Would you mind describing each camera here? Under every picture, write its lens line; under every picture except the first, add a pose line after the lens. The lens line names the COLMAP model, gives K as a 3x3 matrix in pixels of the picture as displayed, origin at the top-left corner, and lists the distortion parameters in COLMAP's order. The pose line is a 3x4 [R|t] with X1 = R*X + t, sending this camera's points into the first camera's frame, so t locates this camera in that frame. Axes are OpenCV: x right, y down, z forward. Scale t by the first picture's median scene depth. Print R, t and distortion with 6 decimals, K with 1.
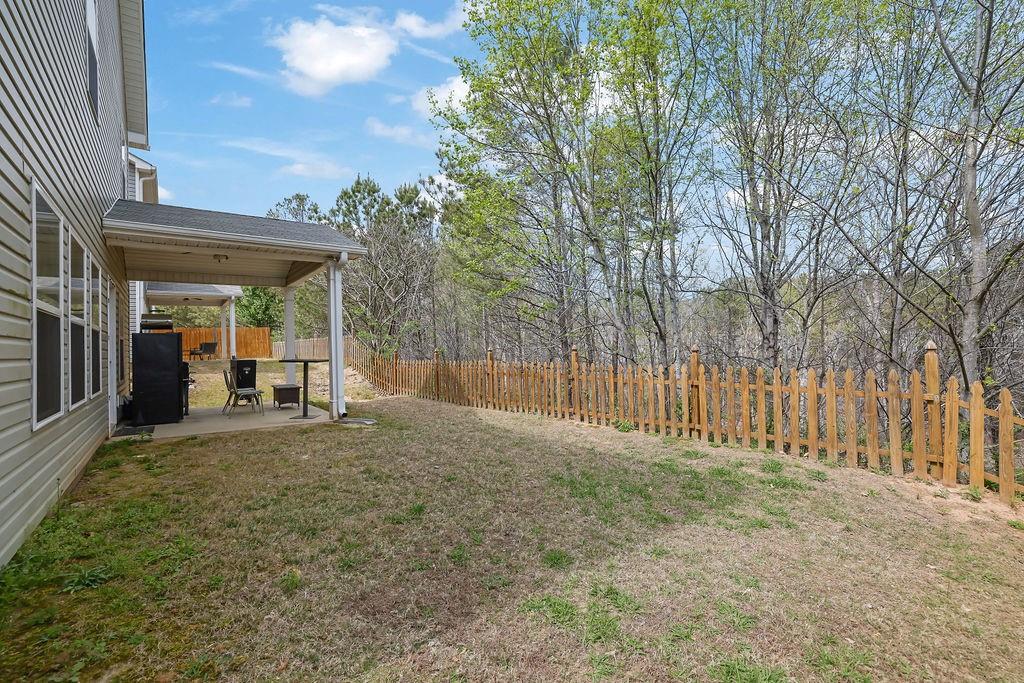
lens RADIAL K [[440.5, 0, 509.1], [0, 440.5, 336.4], [0, 0, 1]] dist [-0.042967, 0.016267]
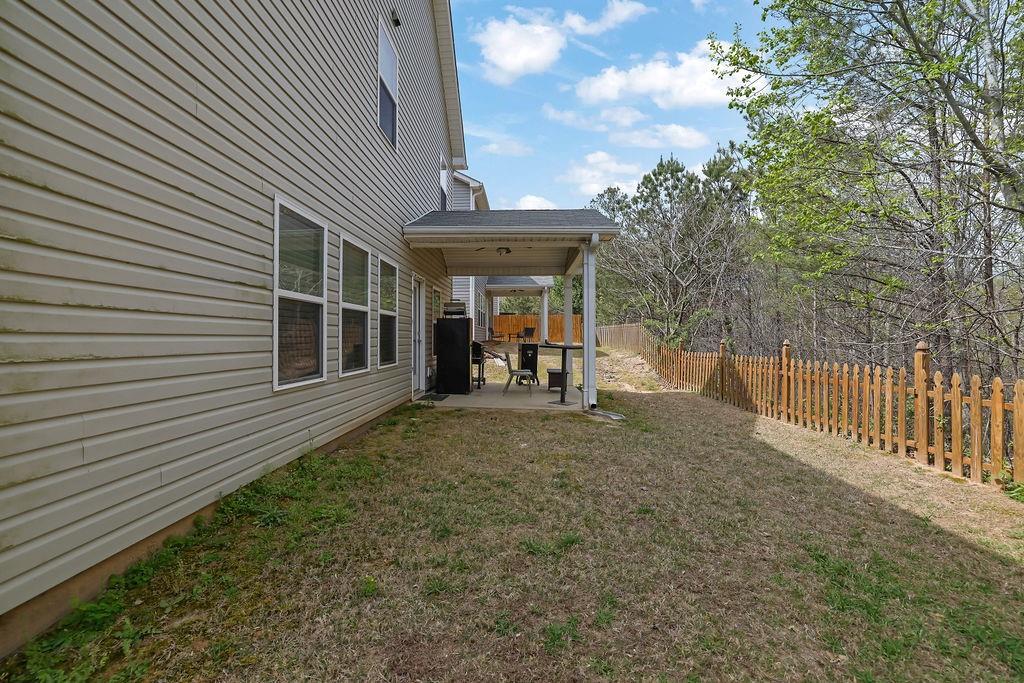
lens RADIAL K [[440.5, 0, 509.1], [0, 440.5, 336.4], [0, 0, 1]] dist [-0.042967, 0.016267]
pose [[0.767282, 0.032126, -0.640505, 0.087938], [-0.014971, 0.999370, 0.032191, 0.000375], [0.641136, -0.015110, 0.767279, 0.145316]]
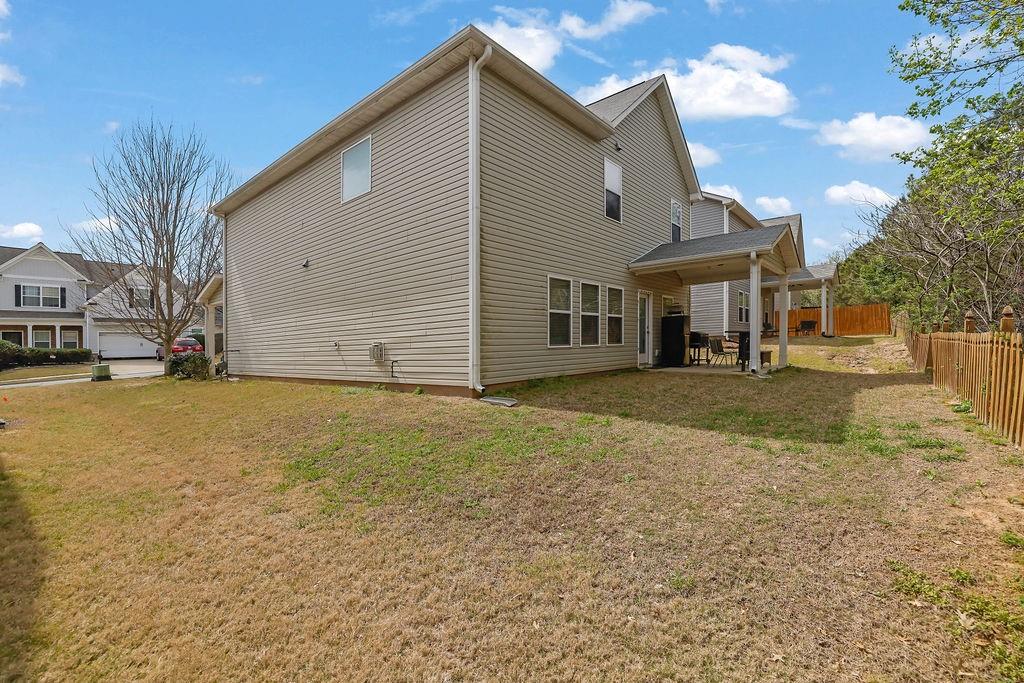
lens RADIAL K [[440.5, 0, 509.1], [0, 440.5, 336.4], [0, 0, 1]] dist [-0.042967, 0.016267]
pose [[0.166996, 0.008062, -0.985925, 0.778625], [0.036408, 0.999234, 0.014337, 0.020786], [0.985285, -0.038290, 0.166574, 0.028056]]
